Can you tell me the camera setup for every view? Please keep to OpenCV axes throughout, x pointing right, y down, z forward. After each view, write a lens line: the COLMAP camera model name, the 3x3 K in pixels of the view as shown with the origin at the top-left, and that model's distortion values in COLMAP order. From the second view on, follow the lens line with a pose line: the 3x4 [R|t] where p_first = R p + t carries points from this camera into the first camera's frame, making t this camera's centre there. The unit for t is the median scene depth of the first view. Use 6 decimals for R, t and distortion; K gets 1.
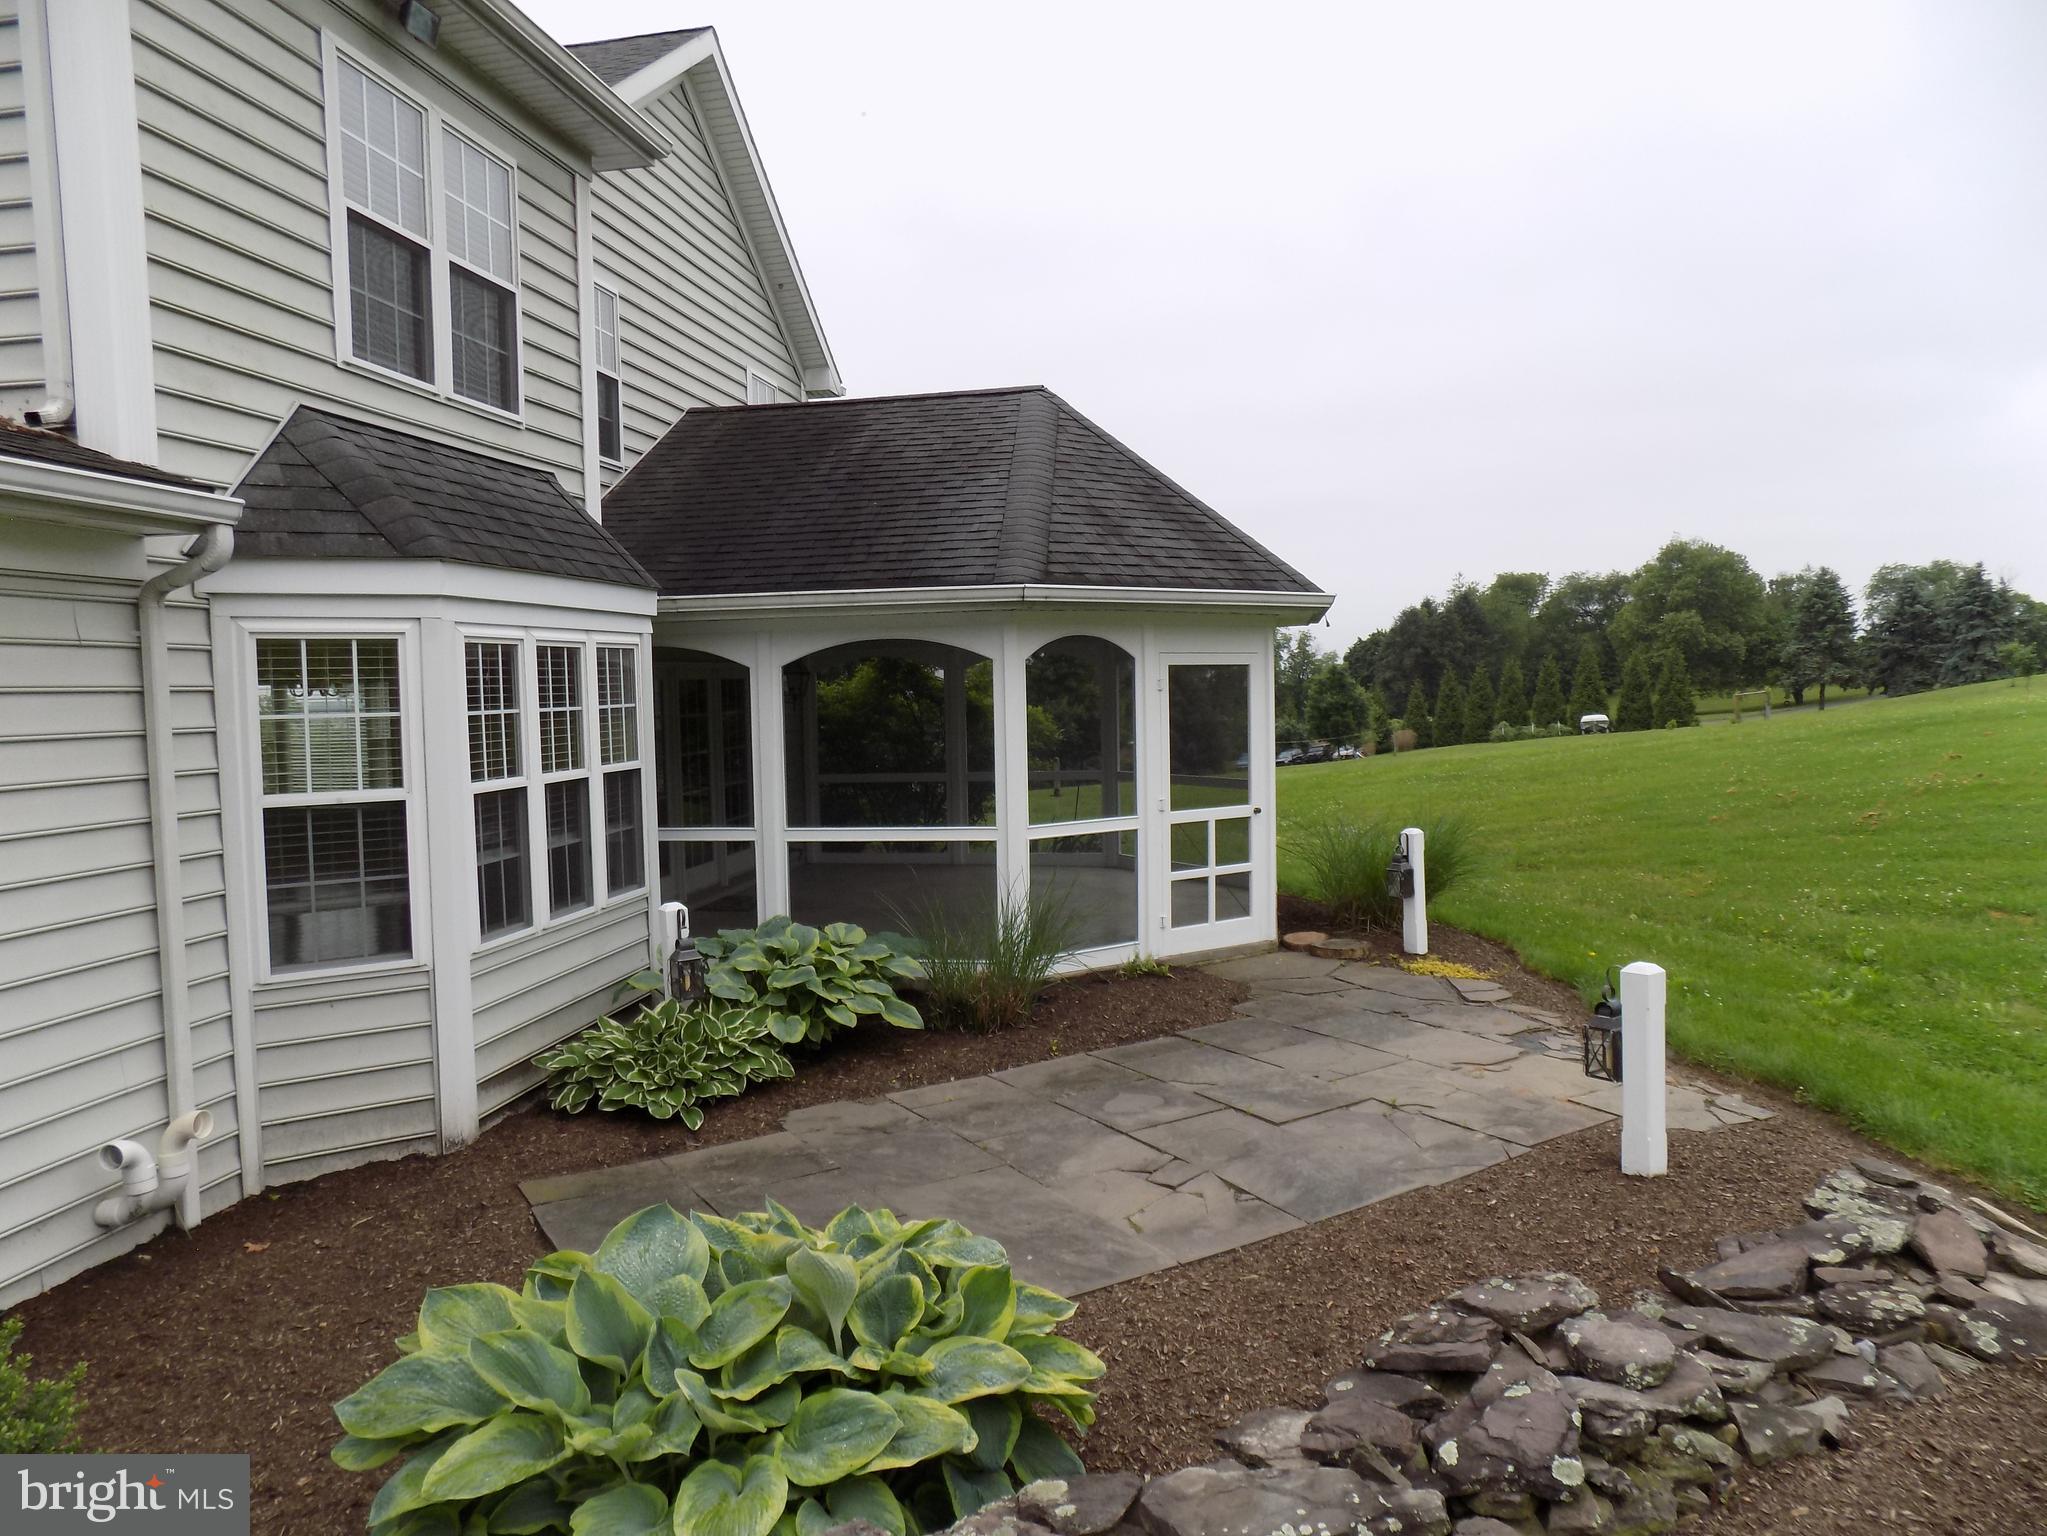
lens RADIAL K [[1369.9, 0, 978.4], [0, 1369.9, 765.8], [0, 0, 1]] dist [-0.064599, 0.063478]
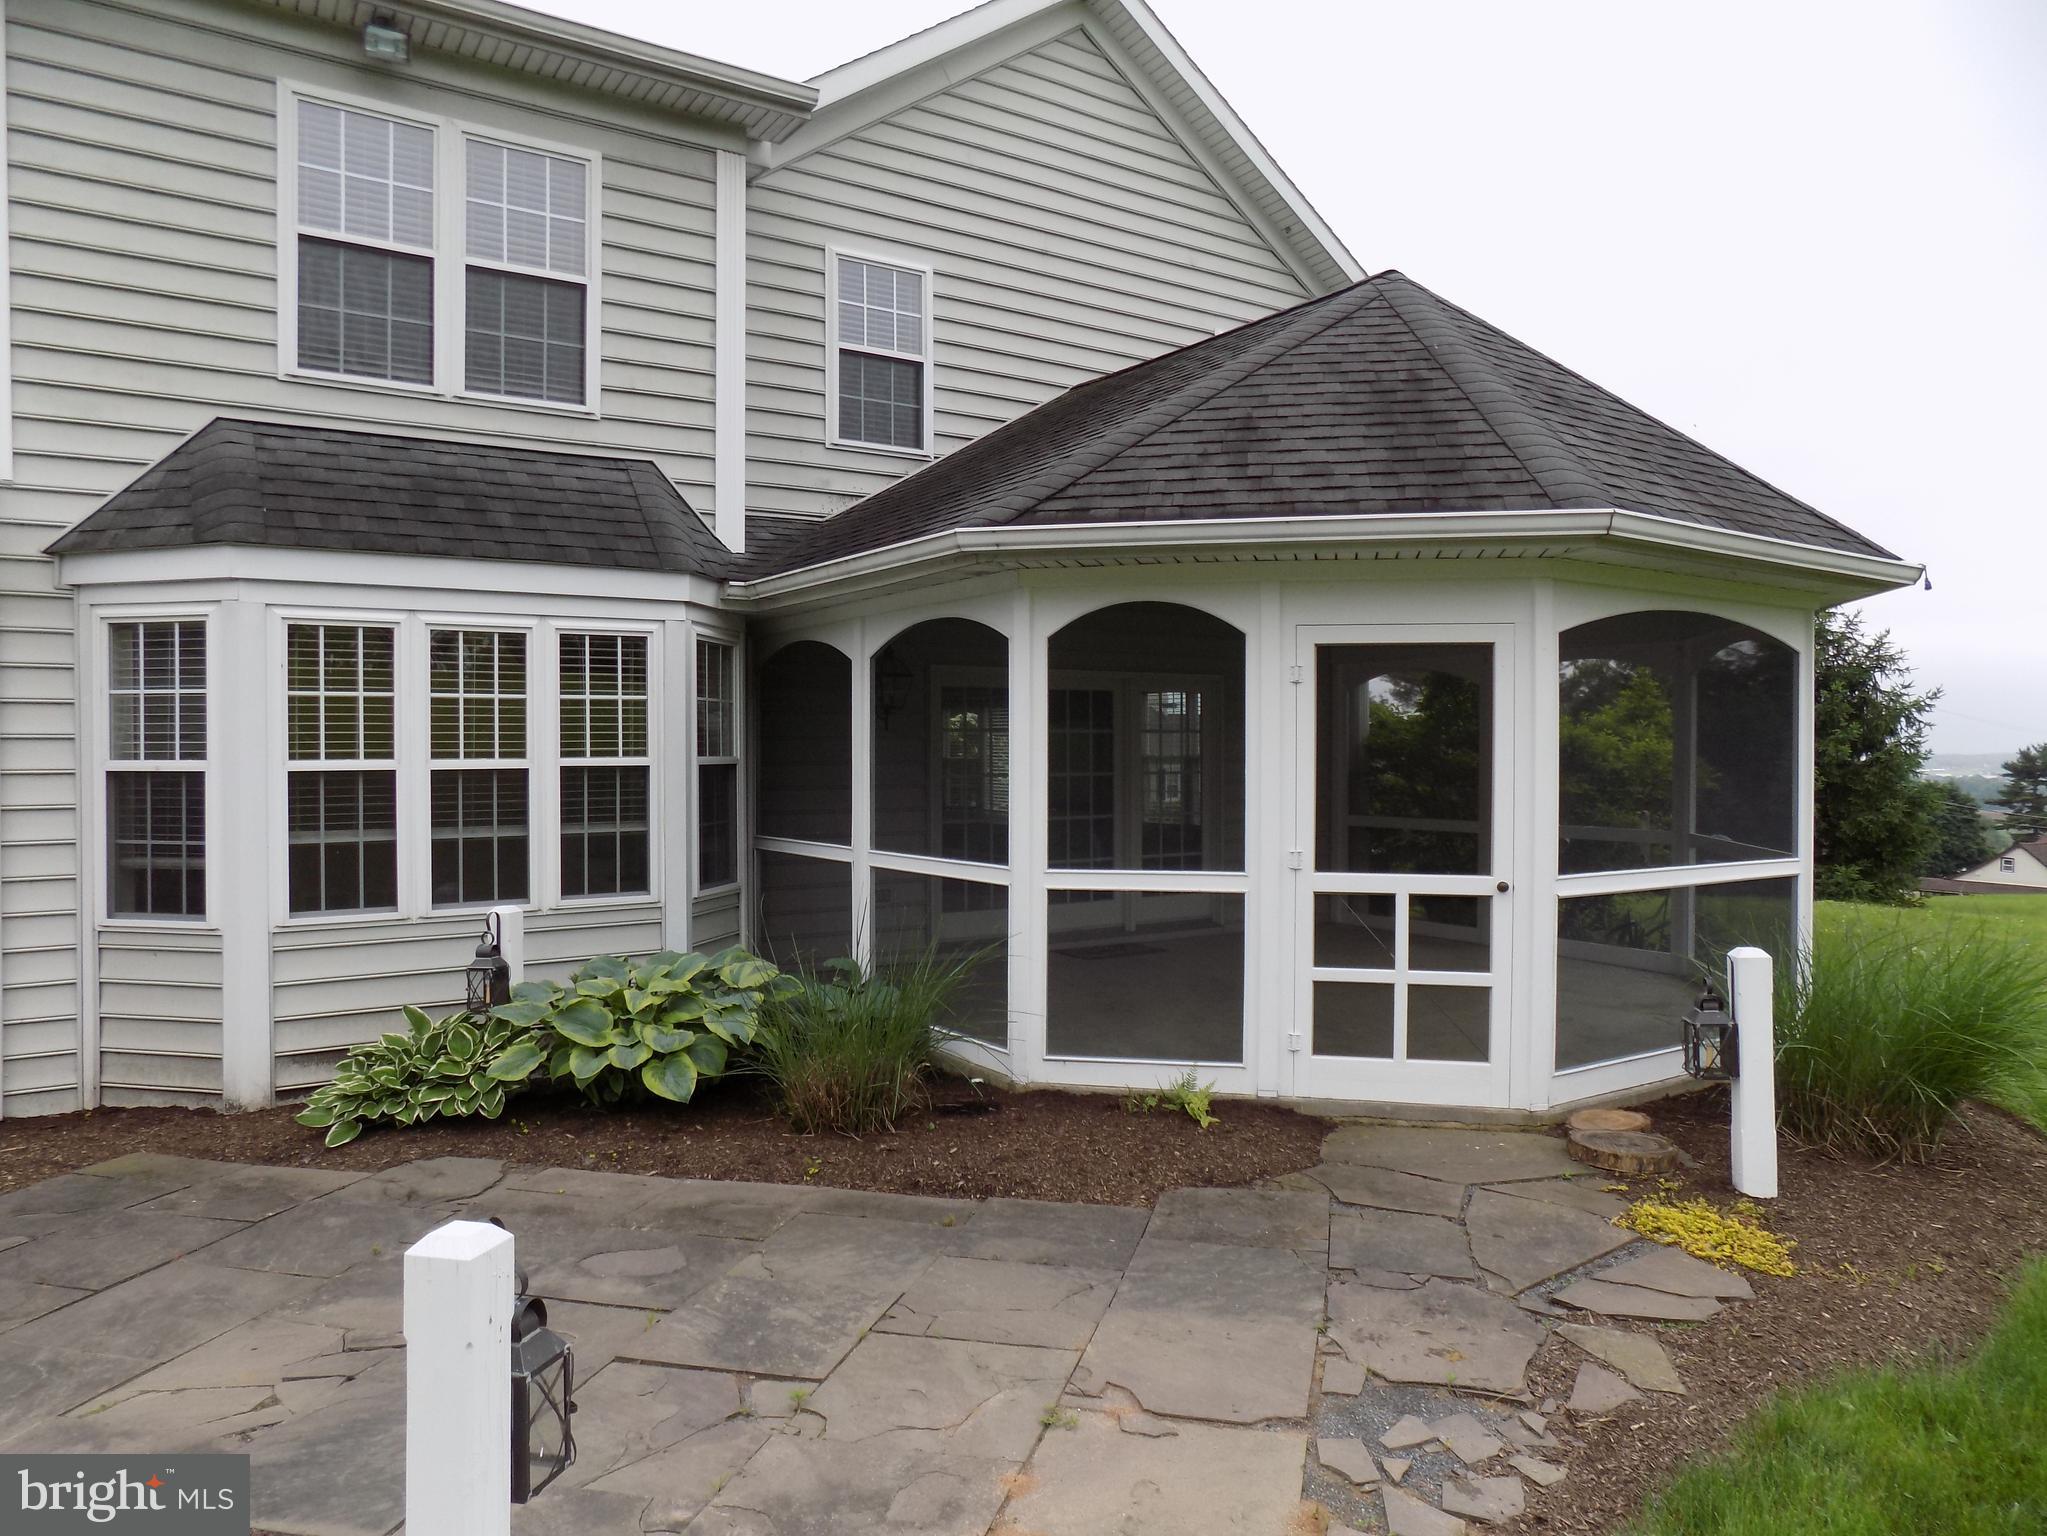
lens RADIAL K [[1369.9, 0, 1028.0], [0, 1369.9, 771.0], [0, 0, 1]] dist [-0.064599, 0.063478]
pose [[0.701966, 0.030977, -0.711537, 0.584514], [-0.055497, 0.998395, -0.011284, 0.000585], [0.710045, 0.047409, 0.702558, 0.532750]]
